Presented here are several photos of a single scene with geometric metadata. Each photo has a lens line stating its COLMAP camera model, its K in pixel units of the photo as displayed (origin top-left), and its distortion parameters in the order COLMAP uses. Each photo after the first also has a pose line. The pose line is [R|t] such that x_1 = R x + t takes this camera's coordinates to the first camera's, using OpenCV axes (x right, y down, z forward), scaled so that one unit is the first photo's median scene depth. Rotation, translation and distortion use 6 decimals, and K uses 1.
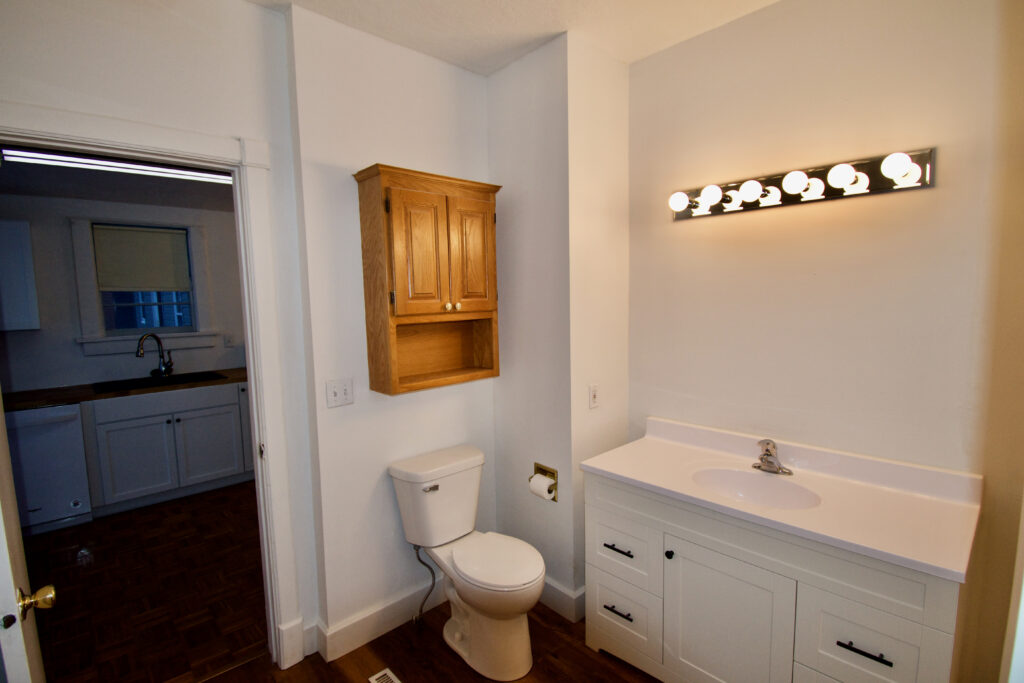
lens RADIAL K [[515.5, 0, 512.0], [0, 515.5, 341.5], [0, 0, 1]] dist [-0.000194, -0.000073]
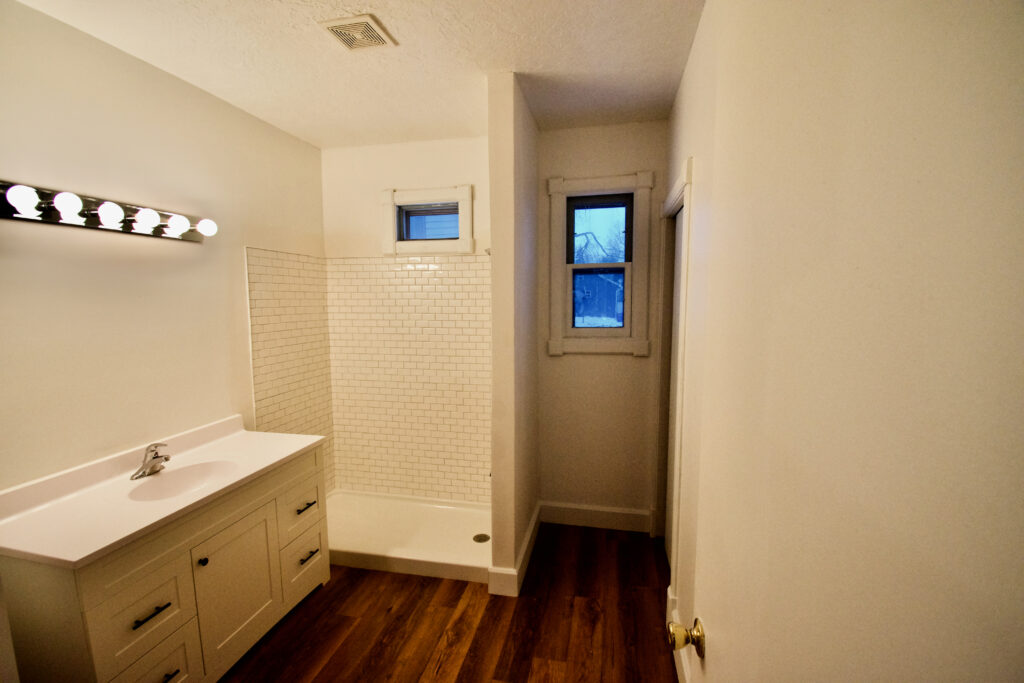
lens RADIAL K [[453.1, 0, 512.0], [0, 453.1, 341.5], [0, 0, 1]] dist [-0.000947, -0.000155]
pose [[-0.550475, -0.054277, 0.833085, -0.708959], [0.109855, 0.984498, 0.136731, -0.072446], [-0.827592, 0.166786, -0.535979, 0.832260]]
